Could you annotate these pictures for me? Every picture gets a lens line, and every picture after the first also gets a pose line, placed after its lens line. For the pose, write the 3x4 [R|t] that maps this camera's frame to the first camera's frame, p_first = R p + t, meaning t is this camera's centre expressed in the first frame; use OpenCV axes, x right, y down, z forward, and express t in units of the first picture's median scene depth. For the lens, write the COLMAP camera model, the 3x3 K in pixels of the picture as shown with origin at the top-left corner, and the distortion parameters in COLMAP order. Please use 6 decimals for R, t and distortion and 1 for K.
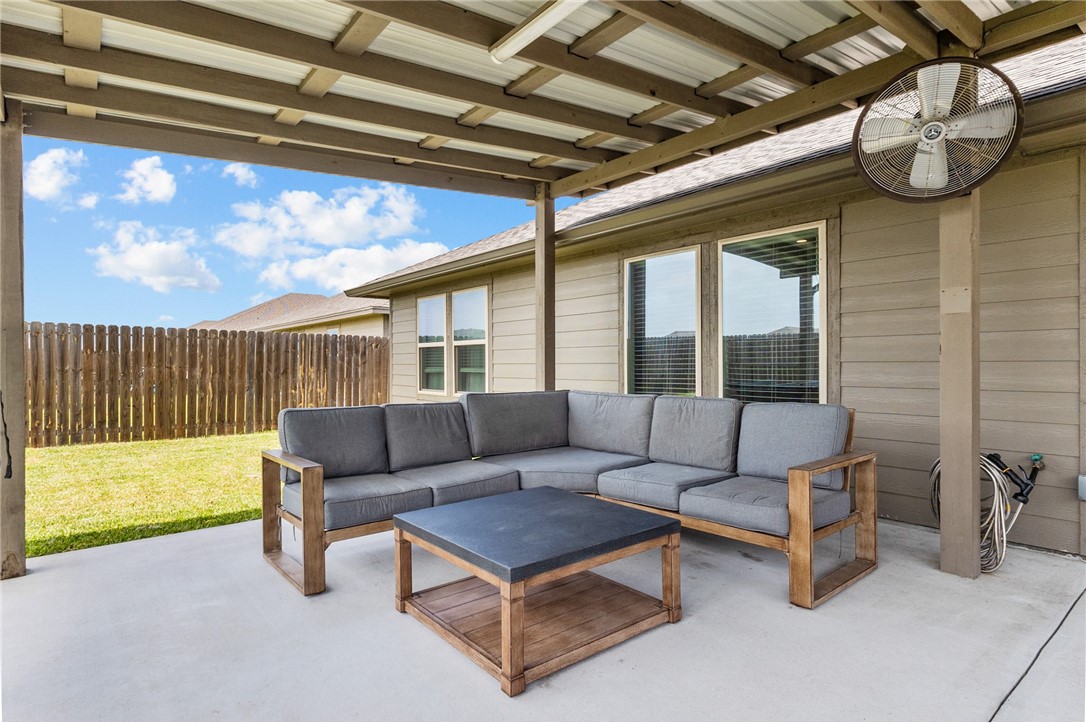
lens RADIAL K [[575.9, 0, 541.7], [0, 575.9, 370.2], [0, 0, 1]] dist [0.005237, -0.000576]
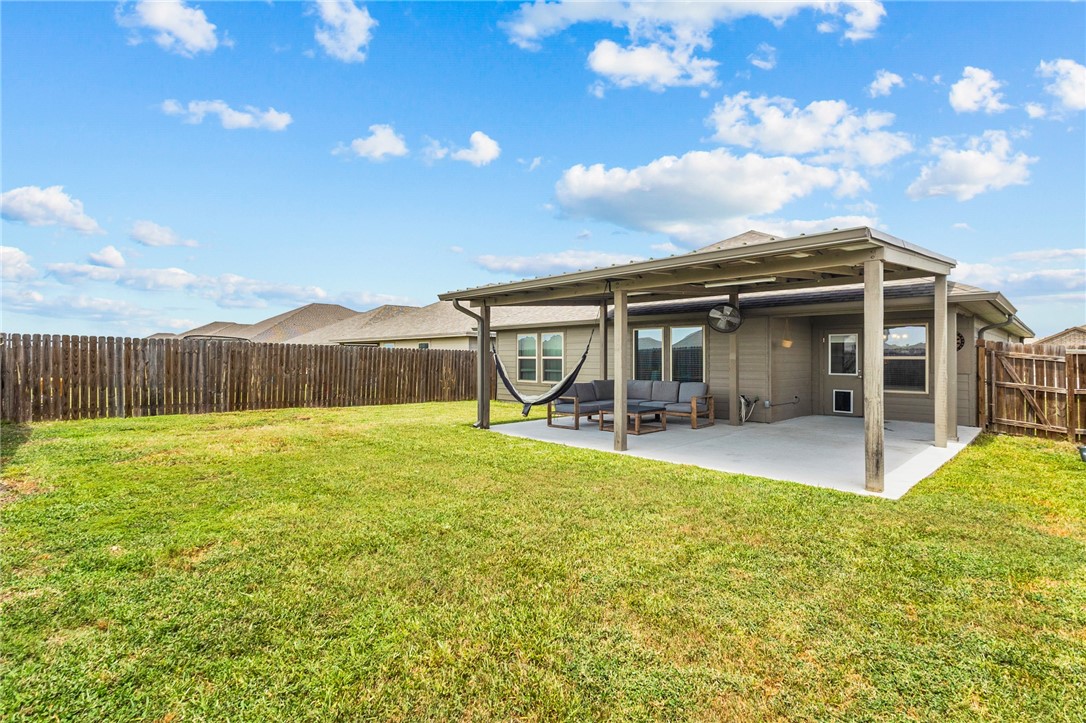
lens RADIAL K [[514.4, 0, 543.0], [0, 514.4, 361.5], [0, 0, 1]] dist [-0.001661, 0.000426]
pose [[0.995319, 0.006686, 0.096413, -0.478241], [-0.005874, 0.999945, -0.008710, -0.023621], [-0.096466, 0.008103, 0.995303, -1.243402]]
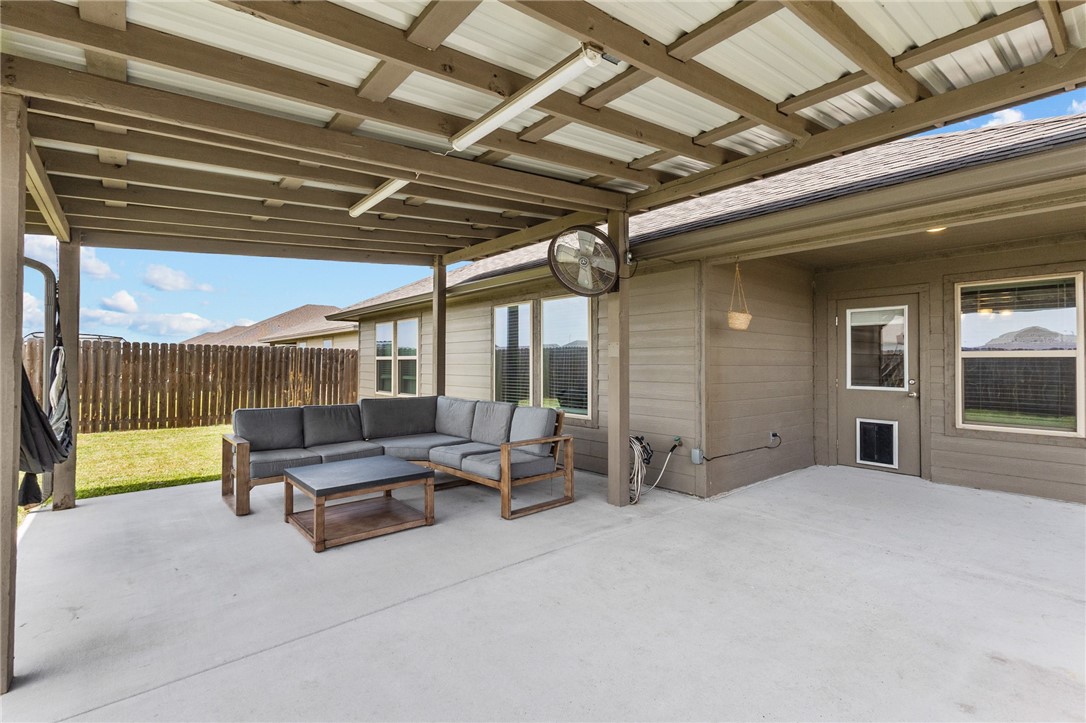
lens RADIAL K [[497.0, 0, 541.4], [0, 497.0, 358.5], [0, 0, 1]] dist [0.011697, 0.000371]
pose [[0.999844, 0.005818, 0.016676, 0.245407], [-0.005471, 0.999769, -0.020807, -0.032224], [-0.016793, 0.020713, 0.999644, -0.276946]]
